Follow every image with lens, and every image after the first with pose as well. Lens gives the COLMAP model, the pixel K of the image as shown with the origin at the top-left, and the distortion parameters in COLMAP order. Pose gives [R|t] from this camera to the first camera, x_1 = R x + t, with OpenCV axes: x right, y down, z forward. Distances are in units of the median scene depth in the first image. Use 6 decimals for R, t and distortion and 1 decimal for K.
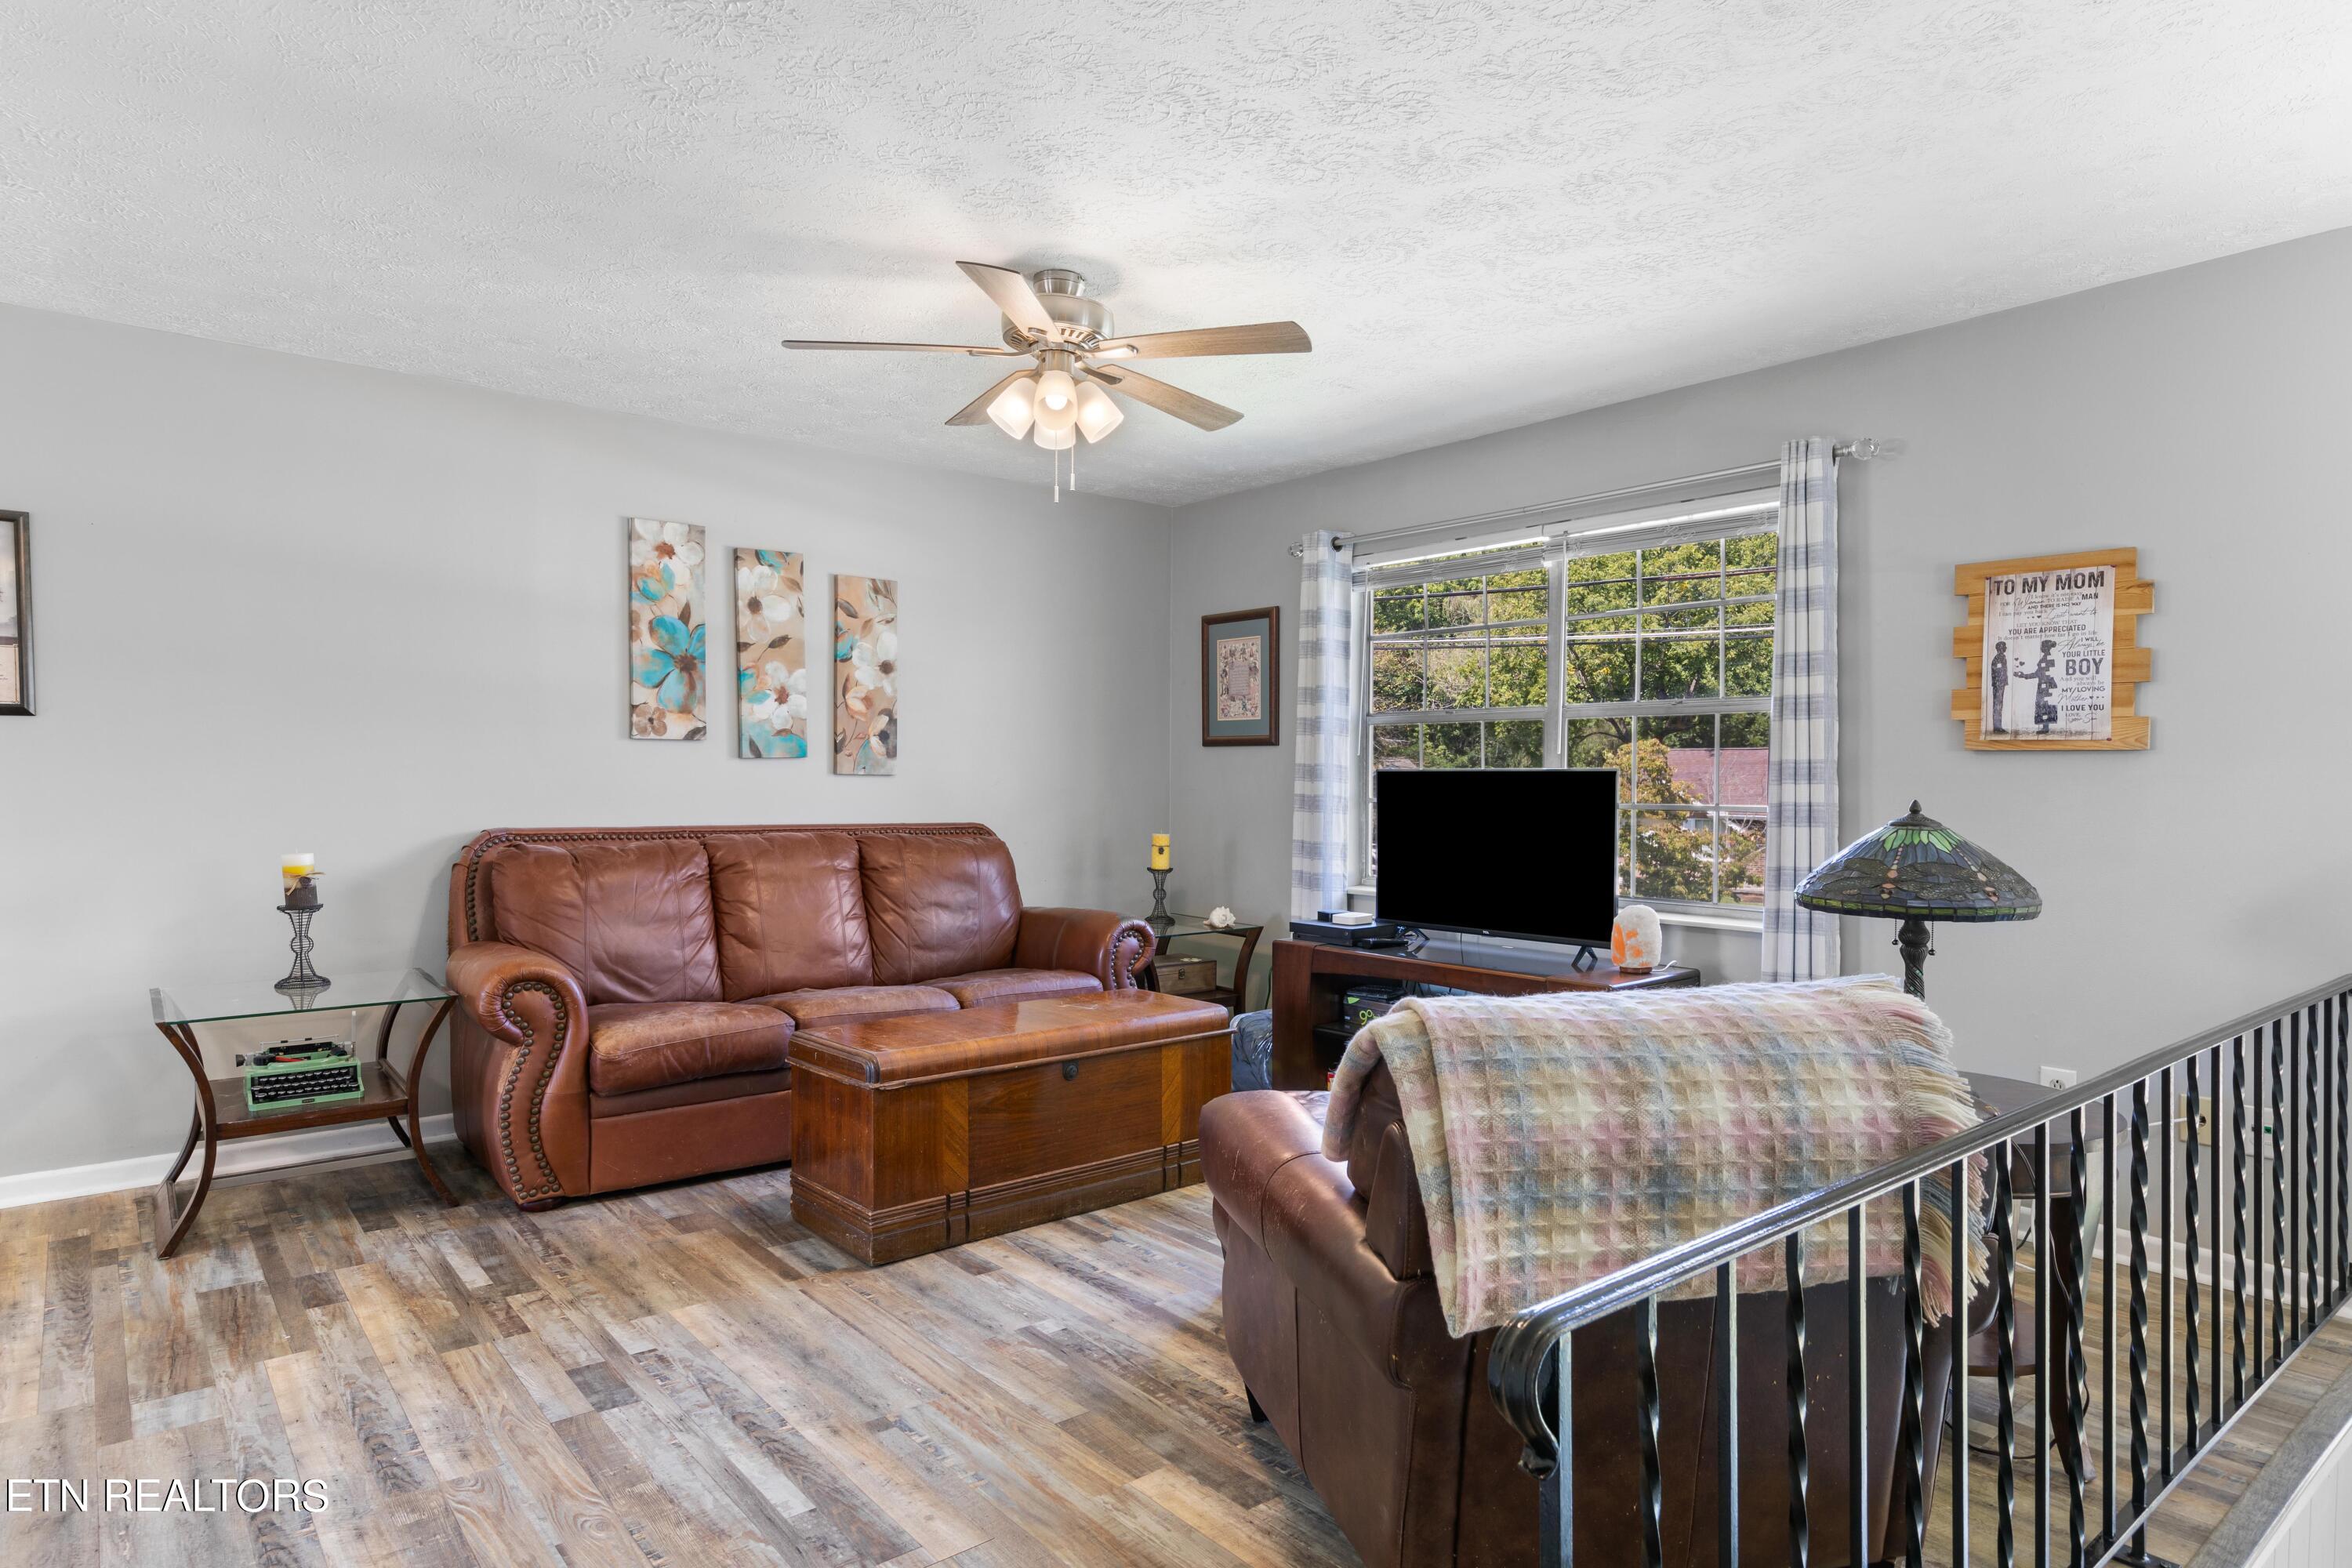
lens RADIAL K [[1342.1, 0, 1179.1], [0, 1342.1, 801.9], [0, 0, 1]] dist [0.007070, 0.001019]
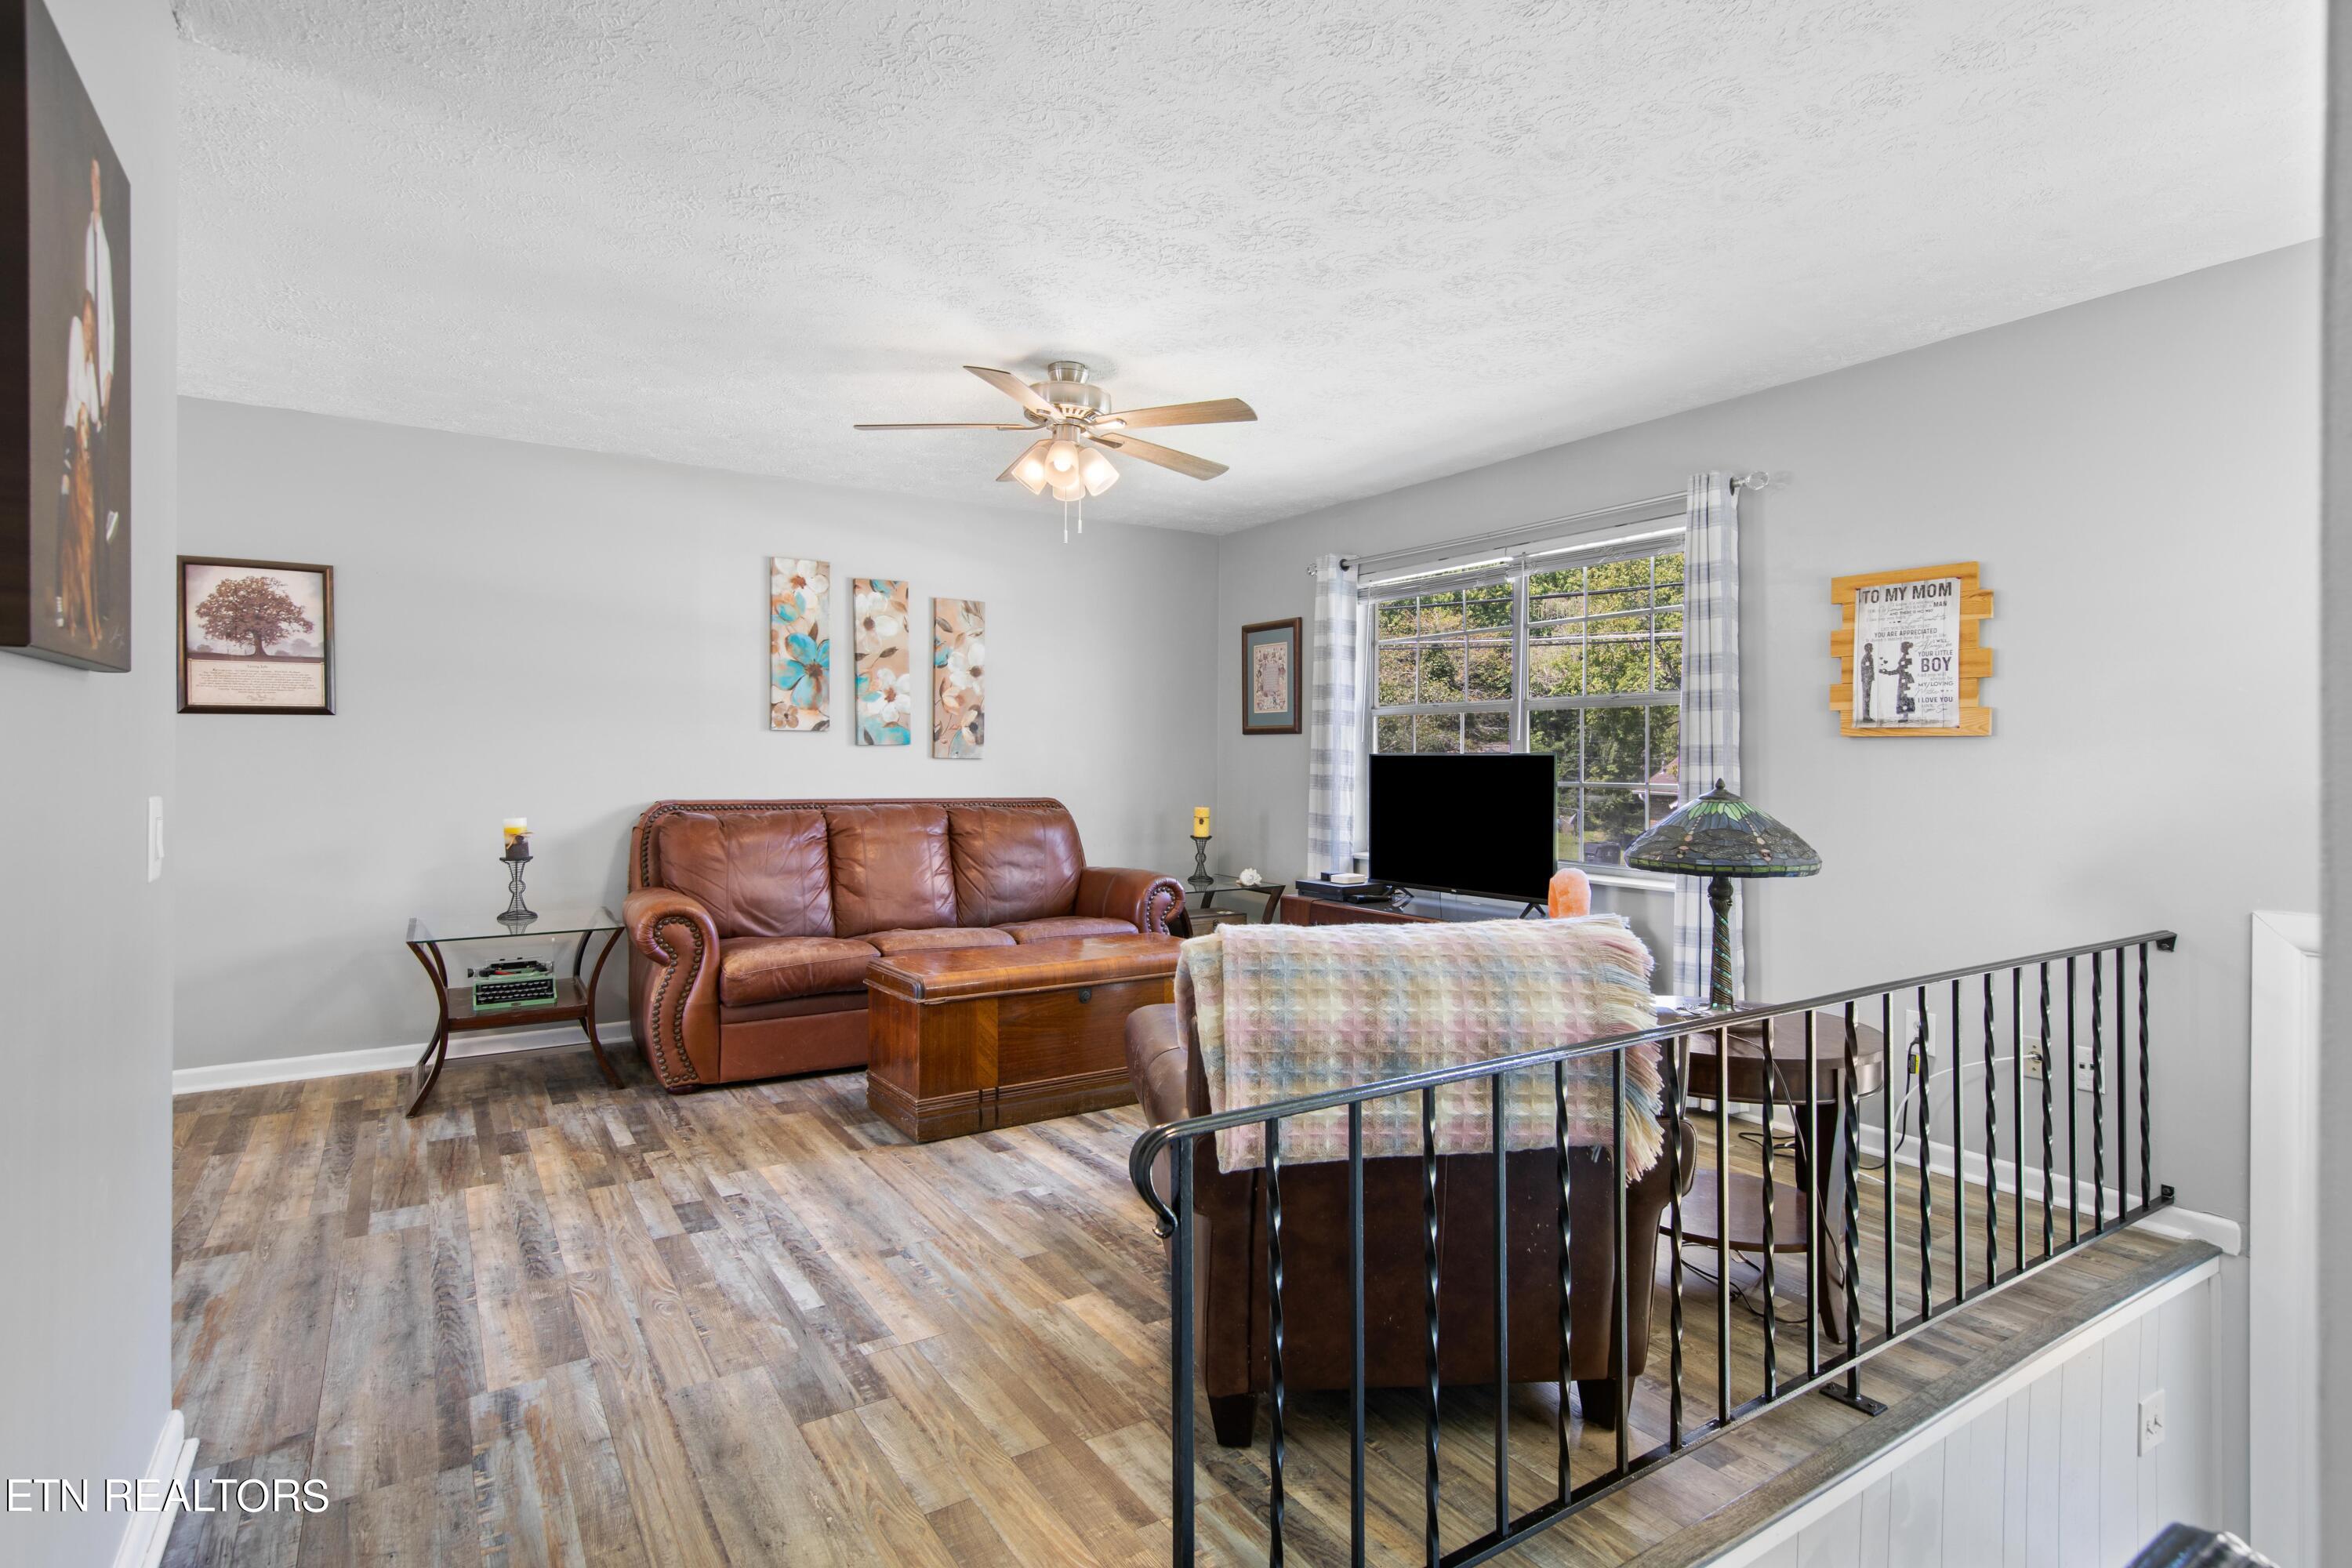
lens RADIAL K [[1180.5, 0, 1169.2], [0, 1180.5, 759.0], [0, 0, 1]] dist [0.008850, 0.000353]
pose [[0.993006, -0.000514, -0.118064, 0.127084], [-0.001873, 0.999796, -0.020106, 0.002734], [0.118050, 0.020187, 0.992802, -0.084717]]
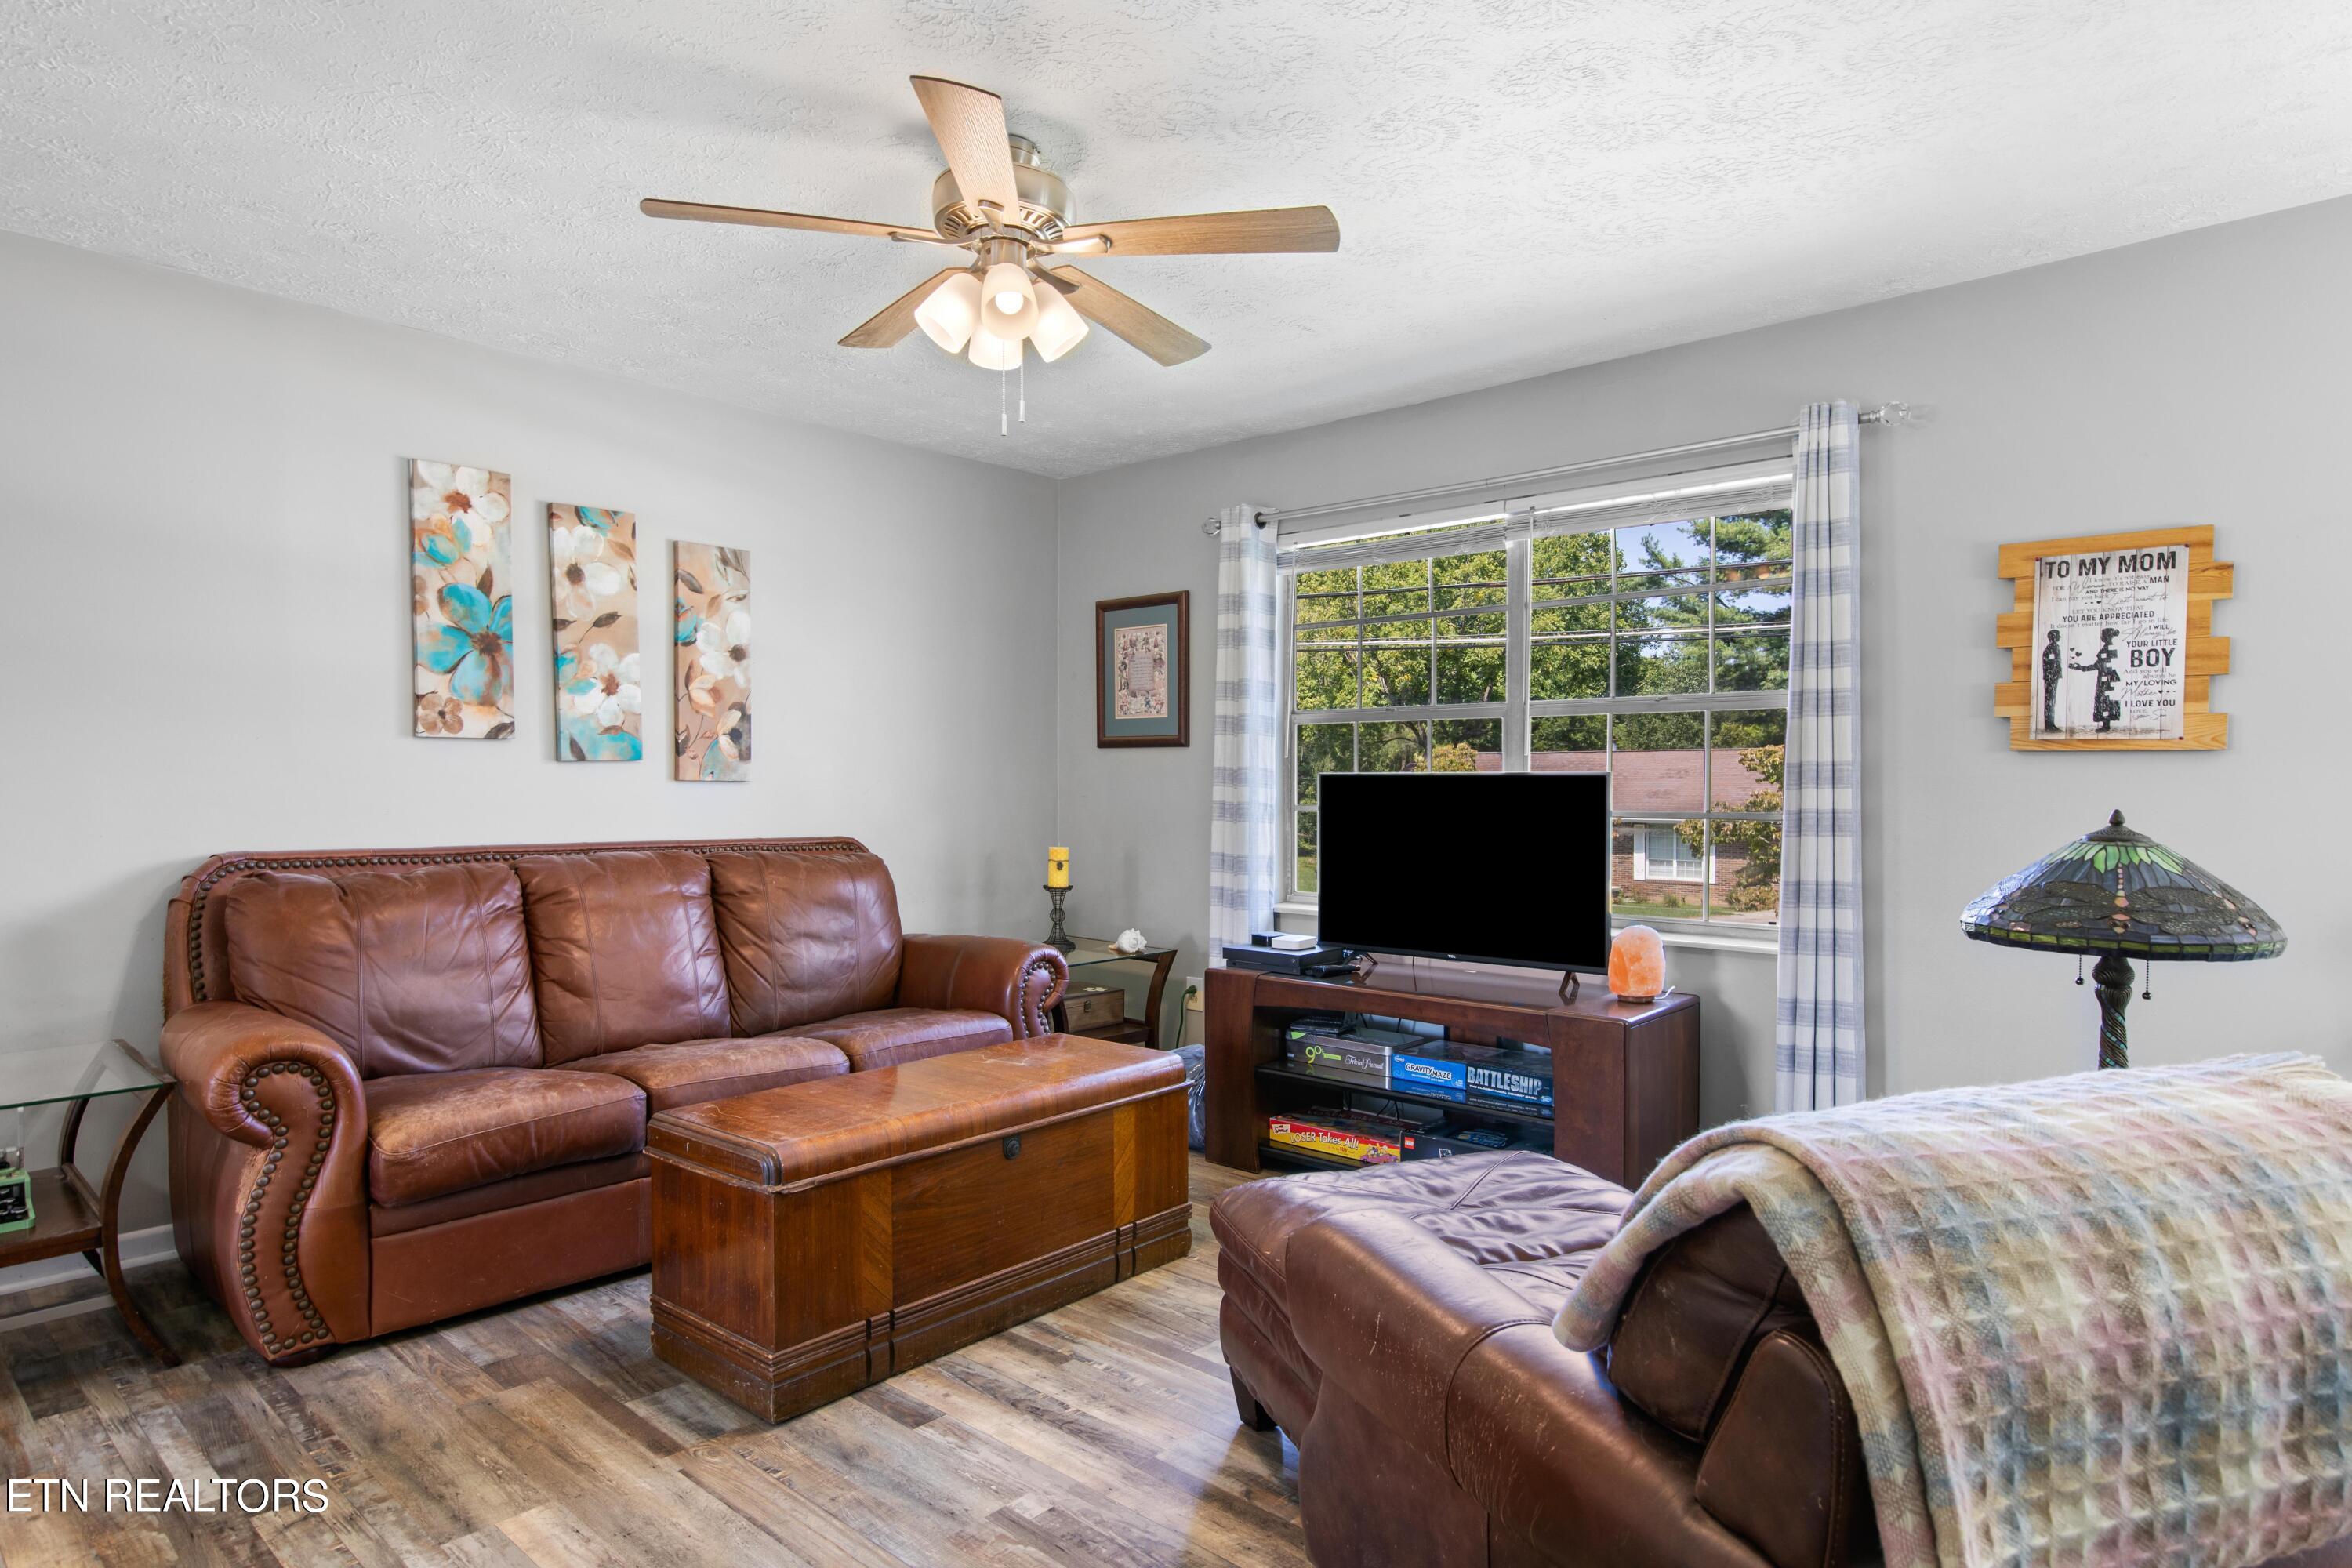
lens RADIAL K [[1324.4, 0, 1176.4], [0, 1324.4, 816.1], [0, 0, 1]] dist [0.007619, 0.000134]
pose [[0.989354, -0.007029, 0.145360, -0.097812], [0.005835, 0.999946, 0.008641, -0.005410], [-0.145413, -0.007701, 0.989341, 0.198906]]
